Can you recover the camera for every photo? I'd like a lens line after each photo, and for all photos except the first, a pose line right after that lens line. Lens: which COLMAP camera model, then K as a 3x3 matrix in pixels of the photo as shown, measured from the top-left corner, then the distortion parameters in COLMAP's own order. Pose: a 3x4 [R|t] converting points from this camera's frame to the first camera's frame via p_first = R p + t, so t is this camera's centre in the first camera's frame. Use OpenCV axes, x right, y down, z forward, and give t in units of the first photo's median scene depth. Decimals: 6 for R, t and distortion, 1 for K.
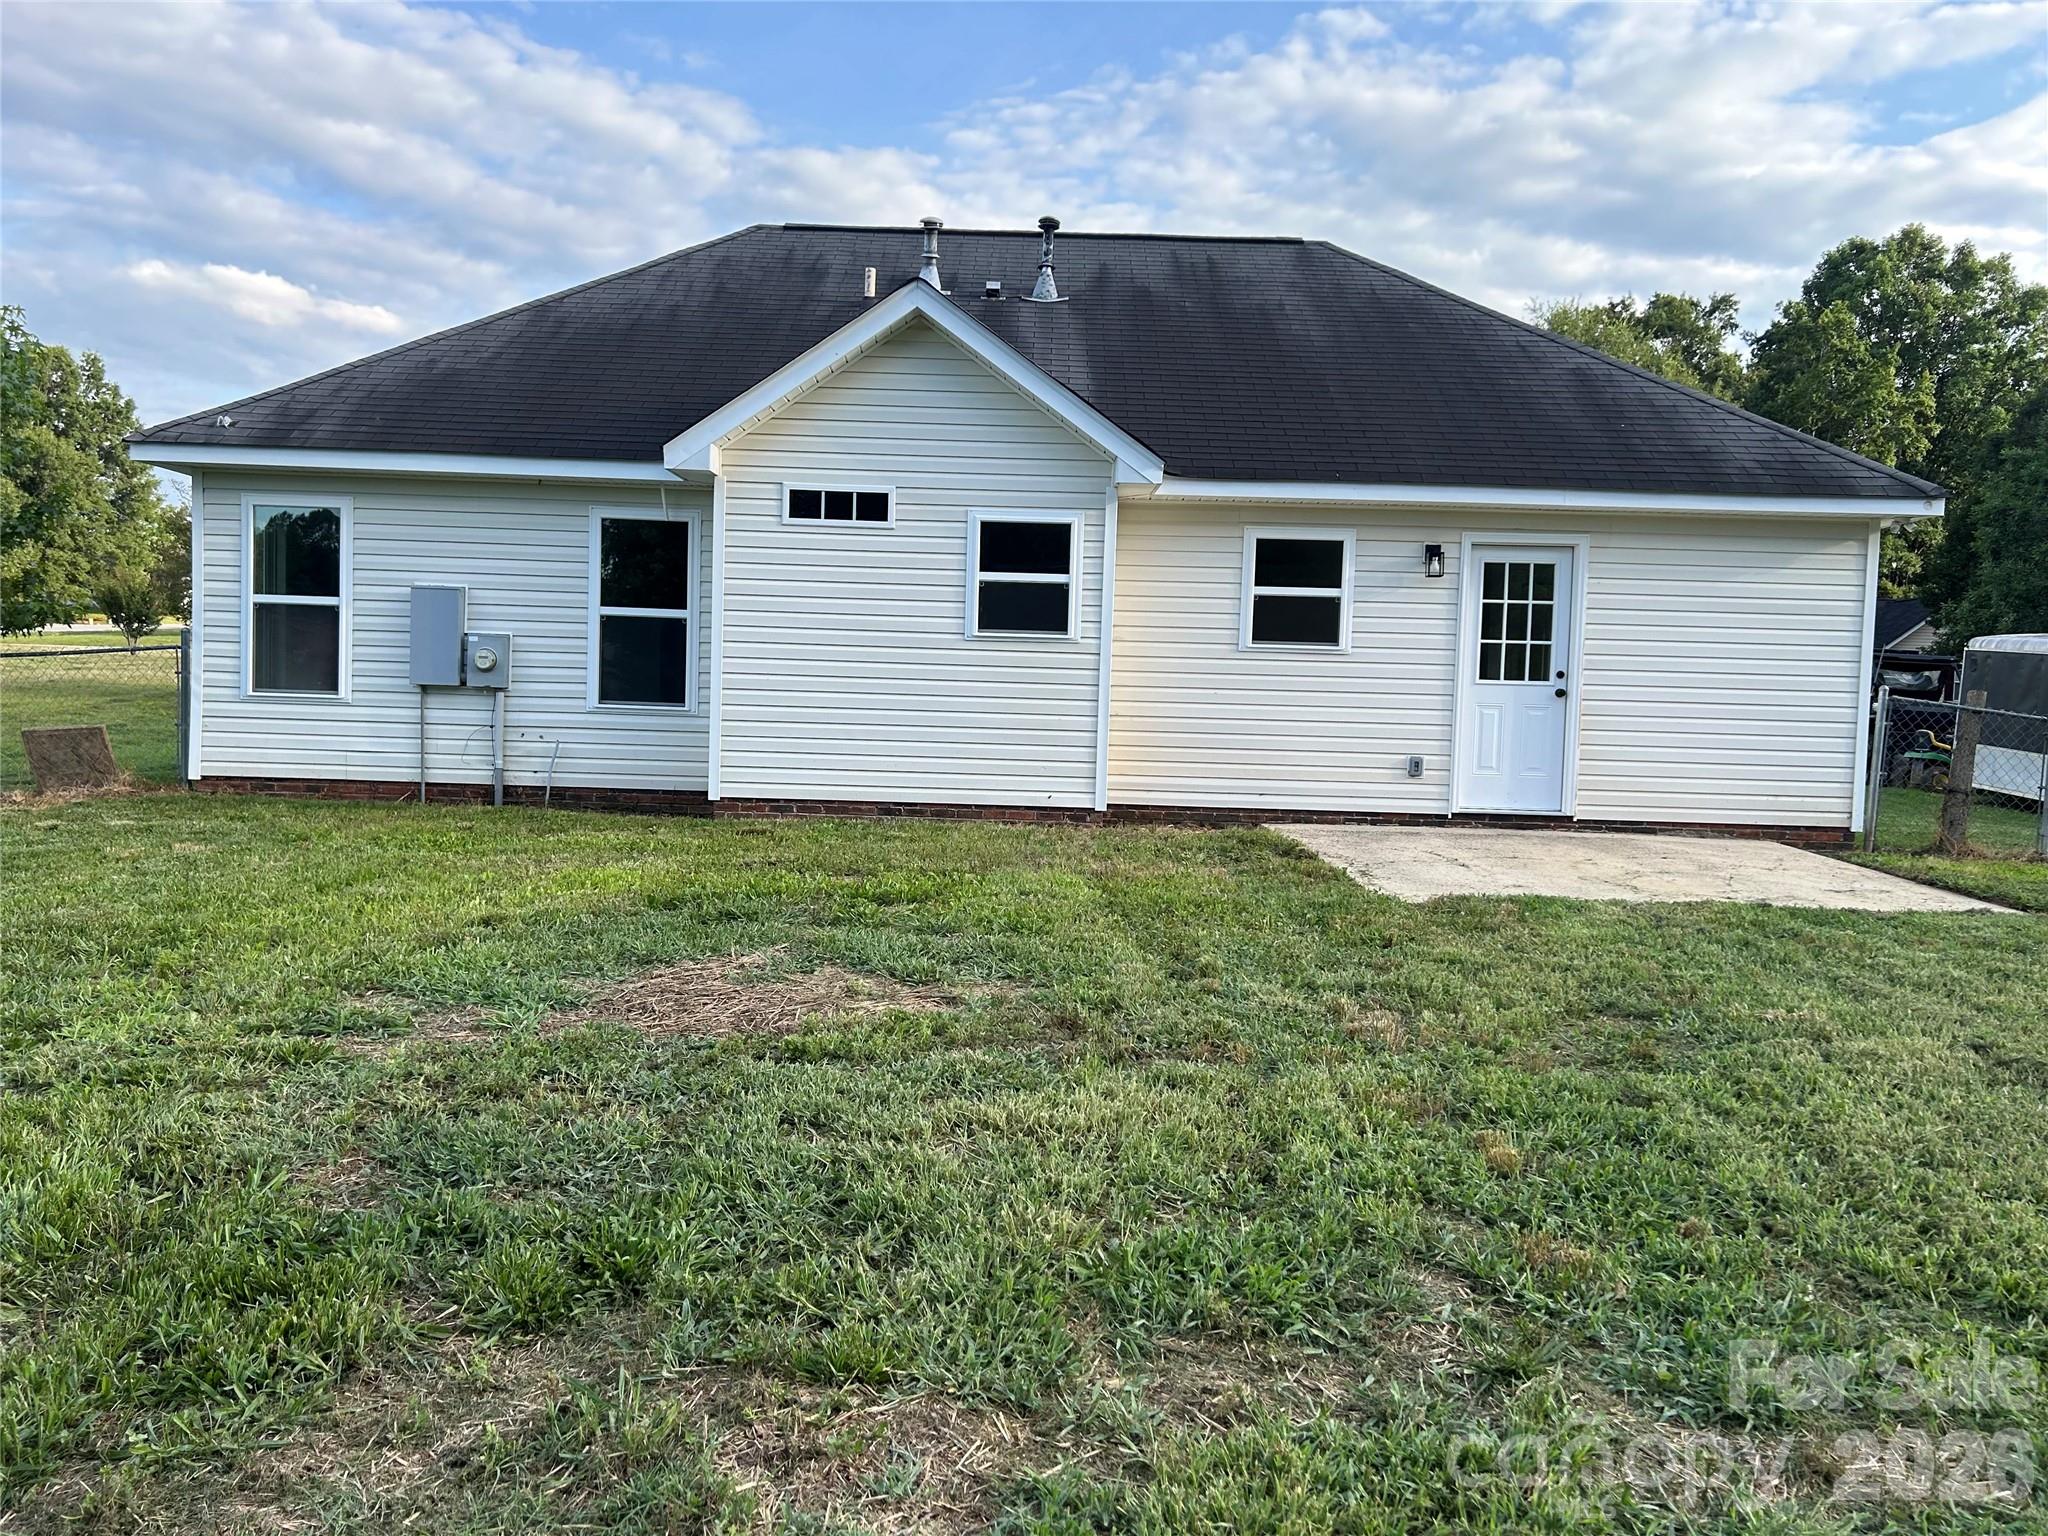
lens RADIAL K [[1553.6, 0, 909.1], [0, 1553.6, 835.3], [0, 0, 1]] dist [-0.023193, 0.005370]
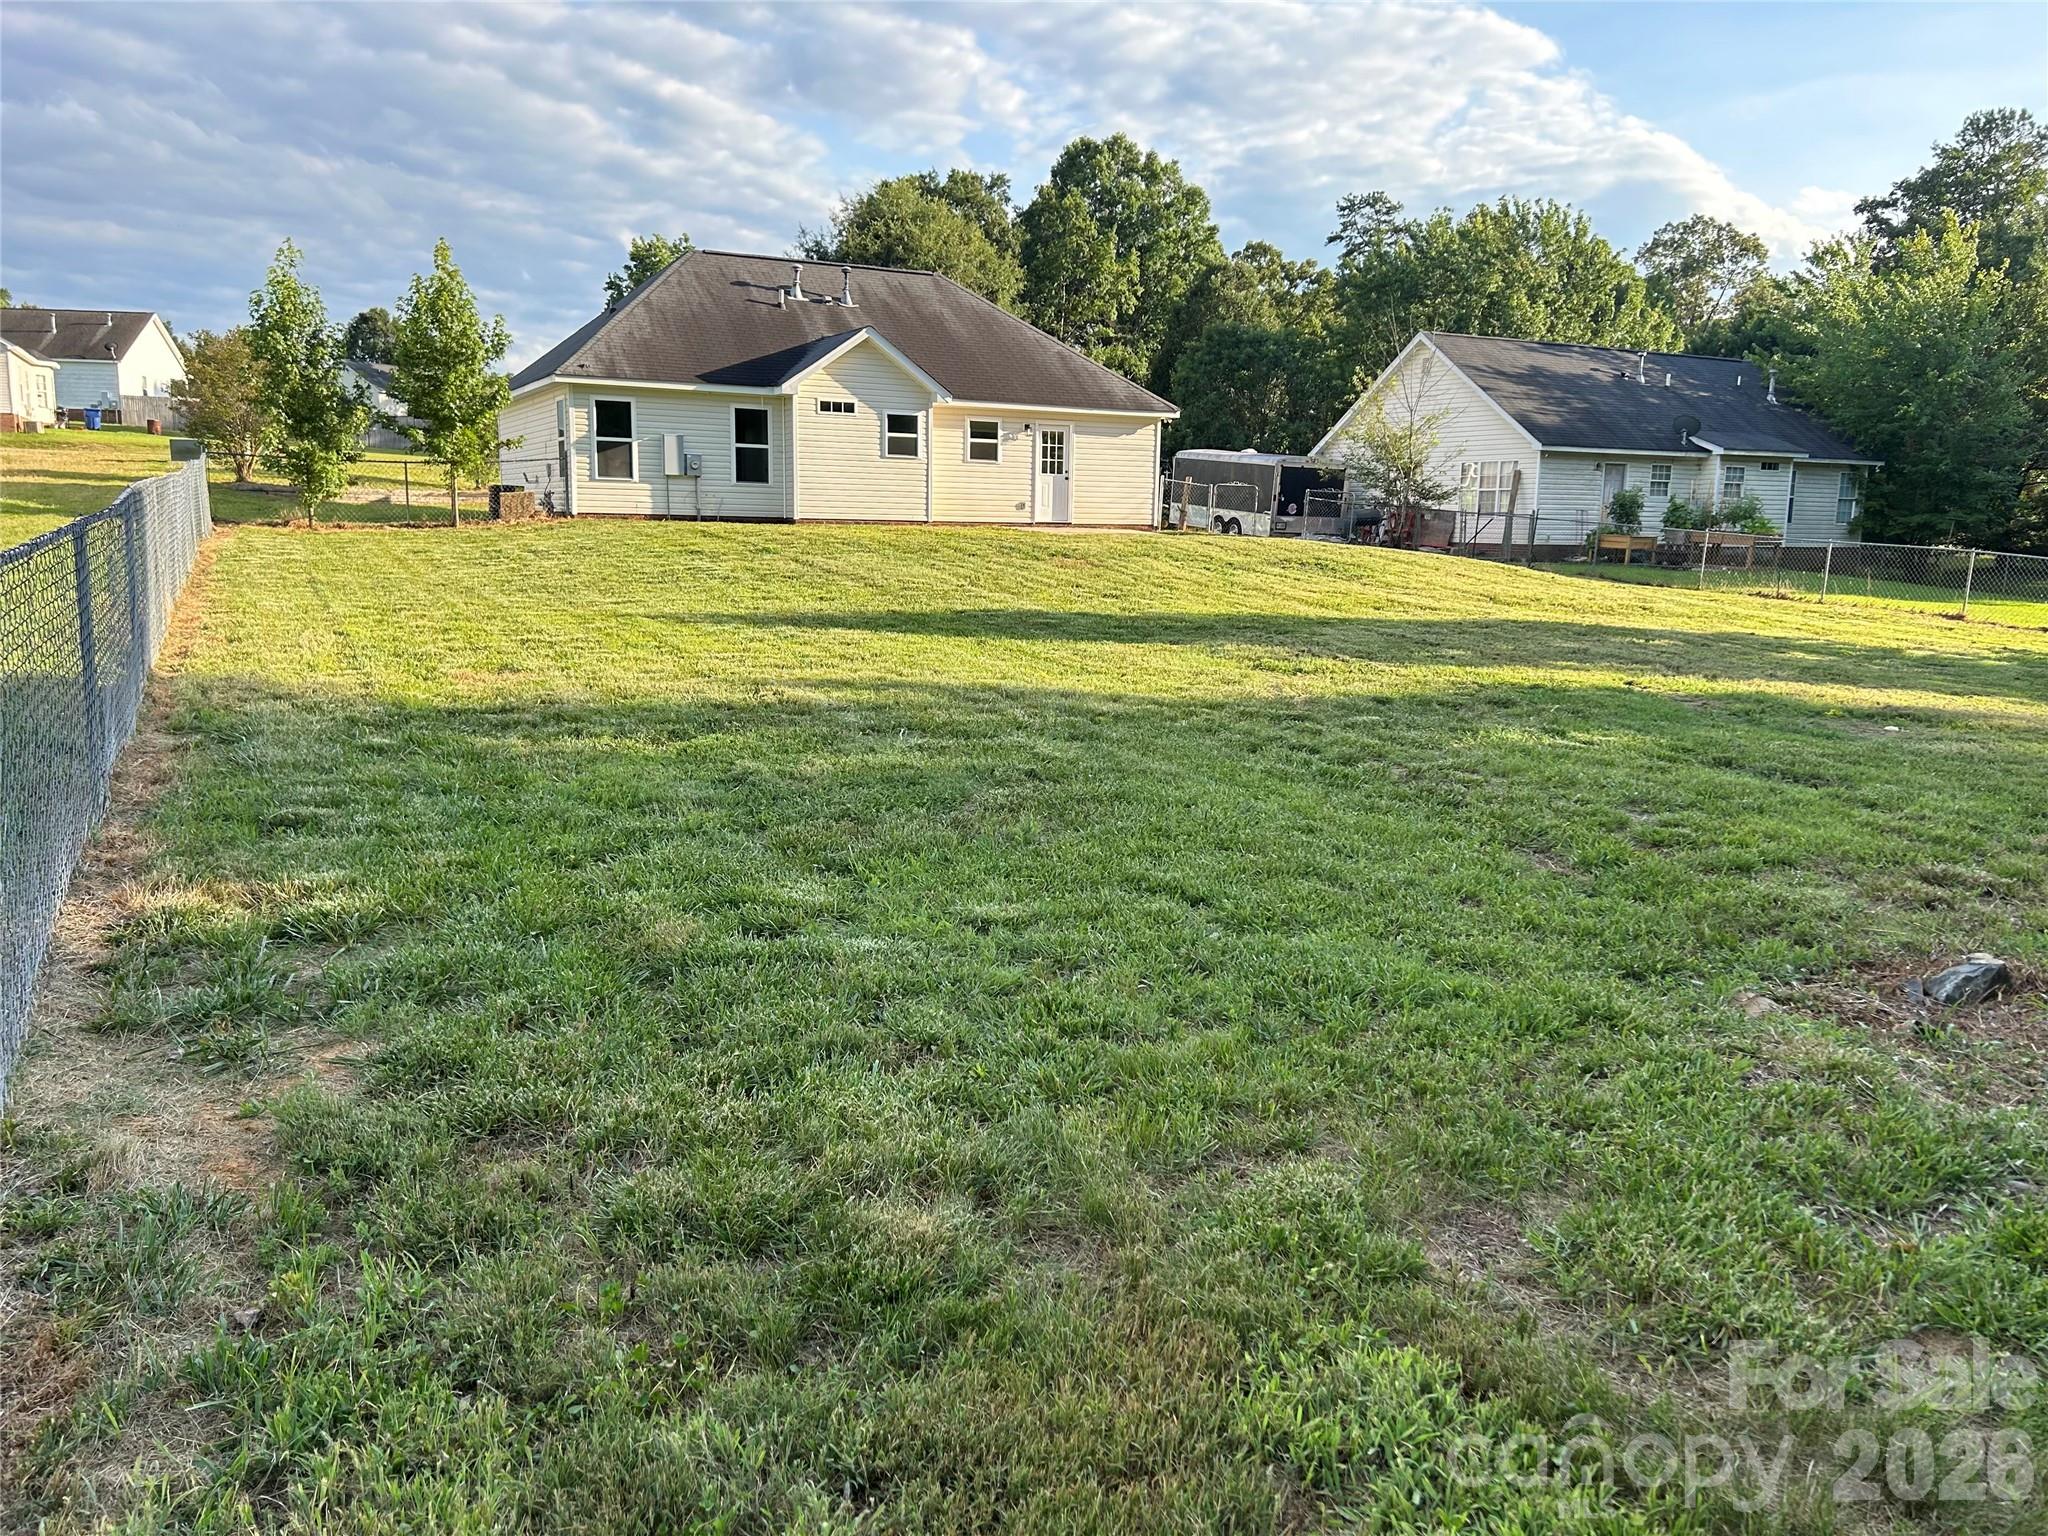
lens RADIAL K [[1698.0, 0, 1014.5], [0, 1698.0, 775.6], [0, 0, 1]] dist [0.040674, -0.007353]
pose [[0.867263, -0.086327, 0.490309, -1.198983], [0.048580, 0.994826, 0.089226, 0.162424], [-0.495475, -0.053563, 0.866969, -1.628730]]
